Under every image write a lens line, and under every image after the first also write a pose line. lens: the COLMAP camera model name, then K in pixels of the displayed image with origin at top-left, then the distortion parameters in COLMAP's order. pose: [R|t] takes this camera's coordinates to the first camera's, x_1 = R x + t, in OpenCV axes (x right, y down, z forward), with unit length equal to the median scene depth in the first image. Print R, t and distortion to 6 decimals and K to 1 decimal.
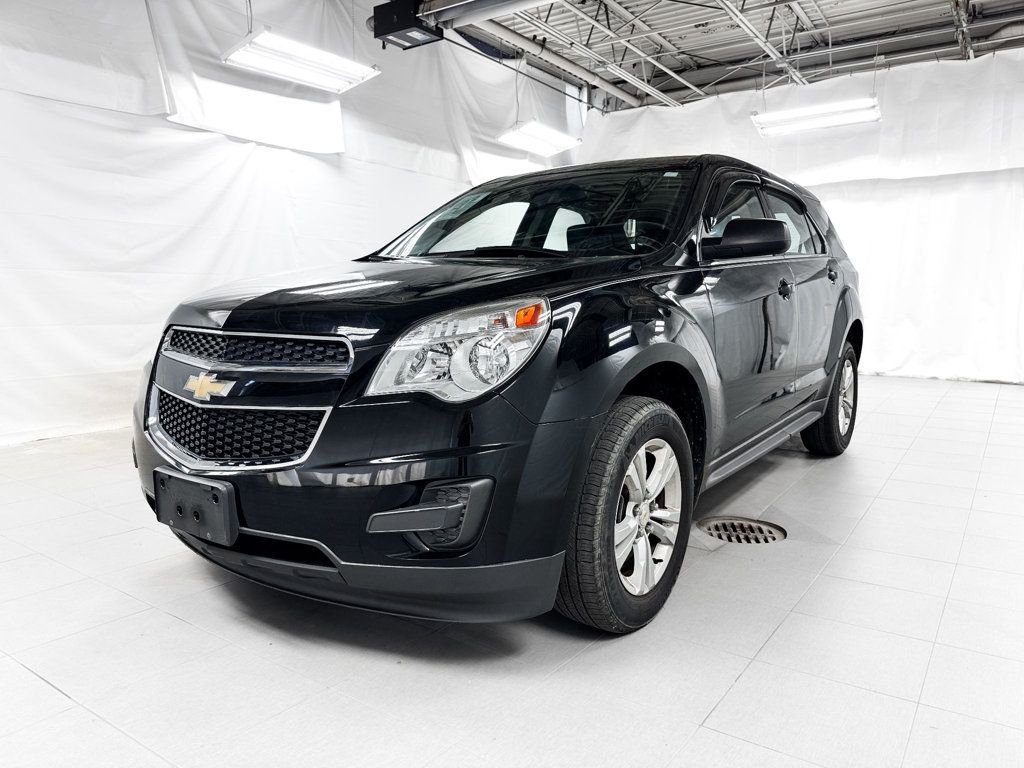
lens RADIAL K [[733.3, 0, 512.0], [0, 733.3, 384.0], [0, 0, 1]] dist [0.011196, -0.003761]
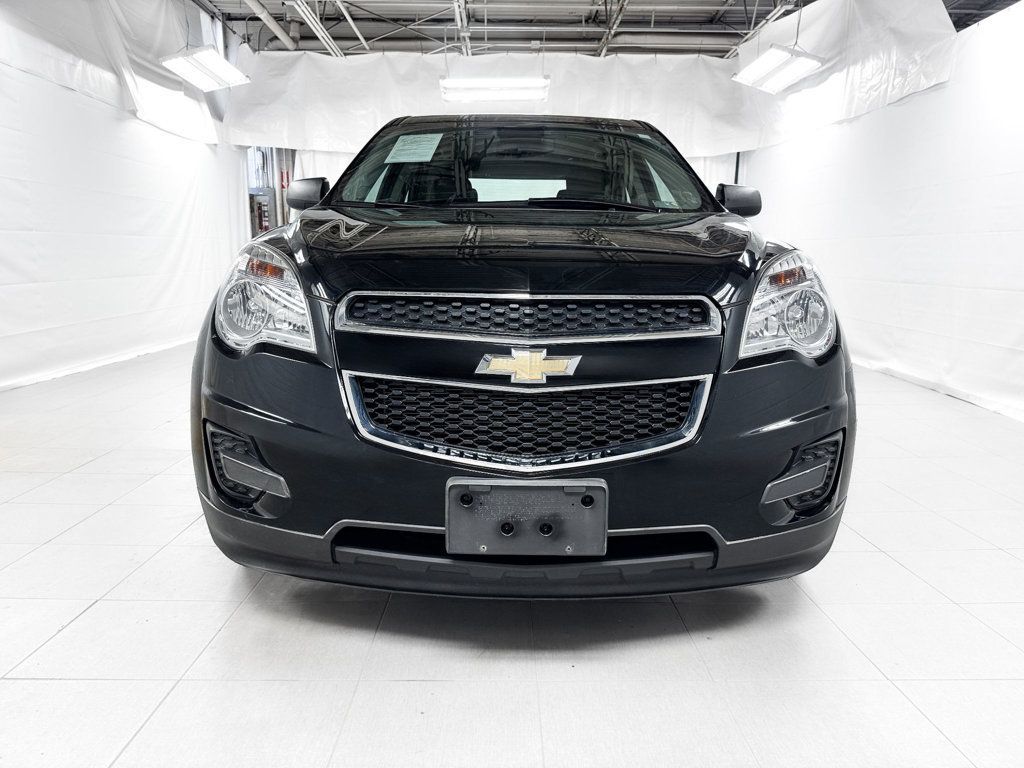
lens RADIAL K [[738.9, 0, 510.9], [0, 738.9, 390.4], [0, 0, 1]] dist [0.006906, 0.003943]
pose [[0.818098, -0.096206, 0.566974, -0.229380], [0.064334, 0.995029, 0.076011, -0.008175], [-0.571469, -0.025709, 0.820221, 0.096005]]
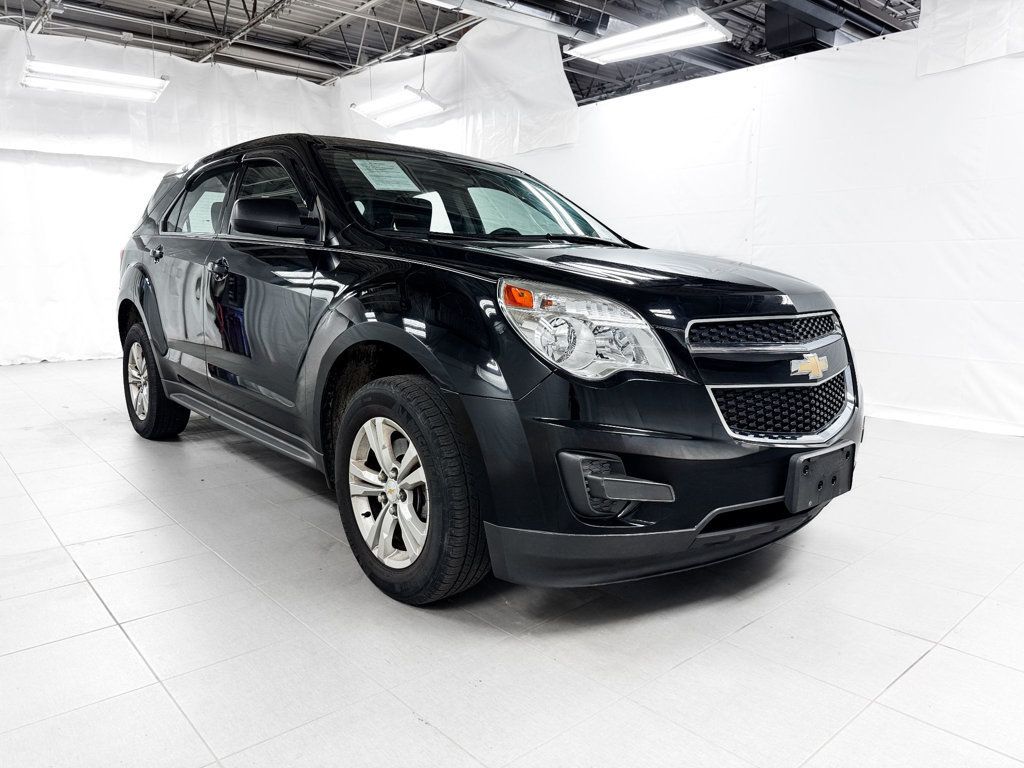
lens RADIAL K [[730.8, 0, 512.0], [0, 730.8, 384.0], [0, 0, 1]] dist [0.022106, -0.004146]
pose [[0.253437, -0.148215, 0.955930, -0.407671], [0.121344, 0.985258, 0.120591, -0.040247], [-0.959711, 0.085434, 0.267686, 0.296434]]
